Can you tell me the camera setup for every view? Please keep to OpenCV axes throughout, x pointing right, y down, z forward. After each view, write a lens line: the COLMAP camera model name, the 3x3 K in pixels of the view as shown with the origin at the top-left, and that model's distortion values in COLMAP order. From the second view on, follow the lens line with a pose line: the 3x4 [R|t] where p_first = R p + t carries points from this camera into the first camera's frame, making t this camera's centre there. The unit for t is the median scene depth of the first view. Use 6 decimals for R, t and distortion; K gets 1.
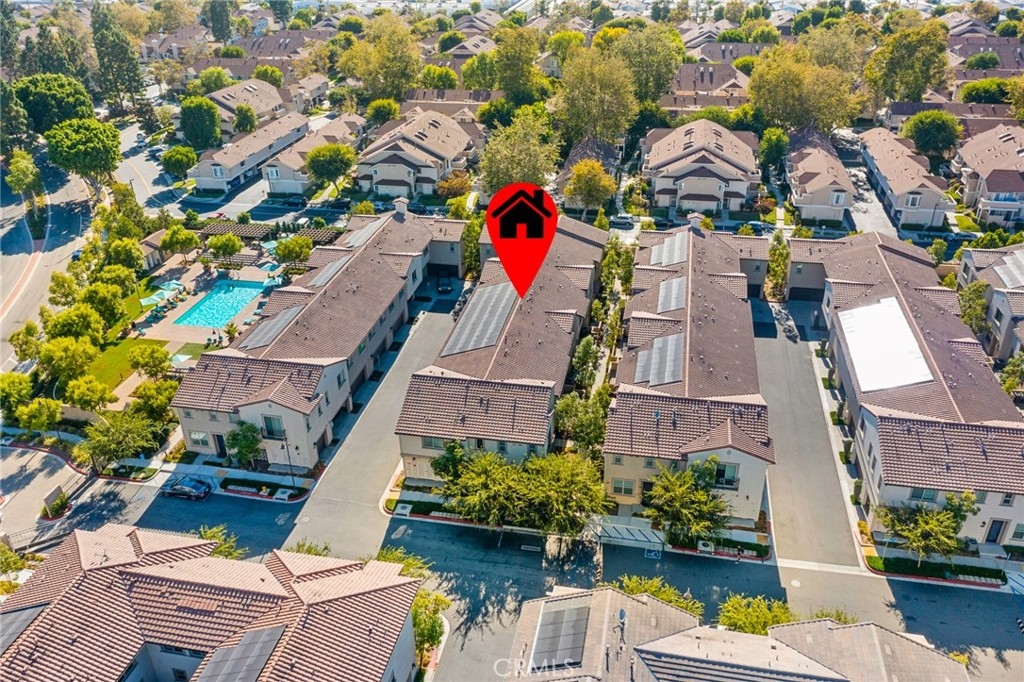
lens RADIAL K [[818.5, 0, 511.3], [0, 818.5, 342.1], [0, 0, 1]] dist [0.002187, 0.000259]
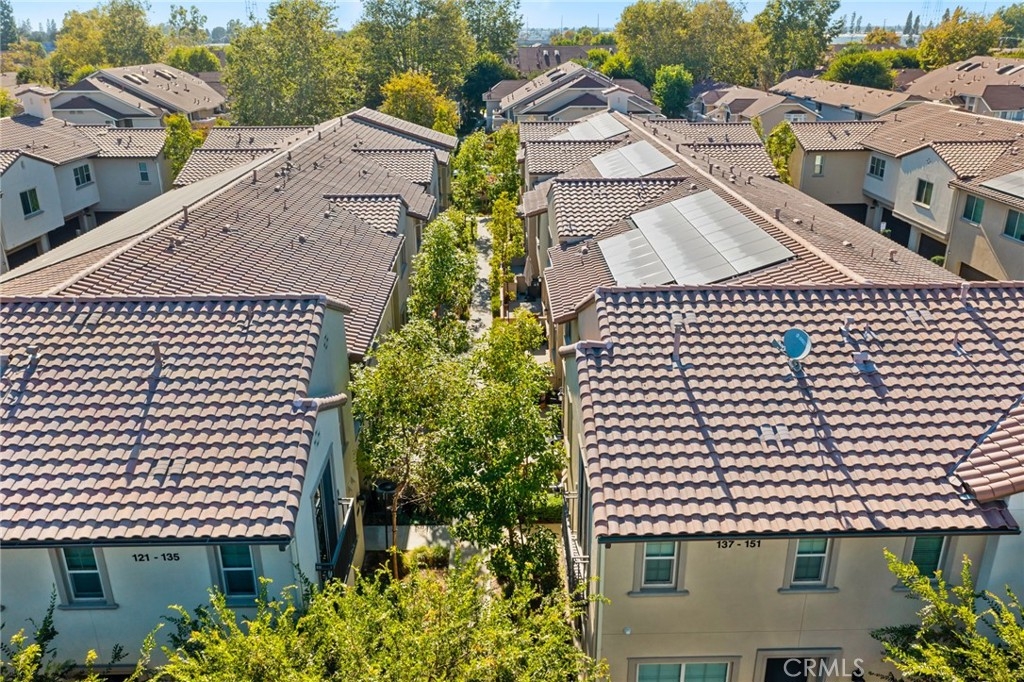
lens RADIAL K [[808.6, 0, 509.1], [0, 808.6, 339.3], [0, 0, 1]] dist [-0.010611, -0.003419]
pose [[0.976217, -0.068107, 0.205821, 0.049281], [0.097914, 0.985540, -0.138287, 0.099604], [-0.193427, 0.155151, 0.968769, 0.717811]]
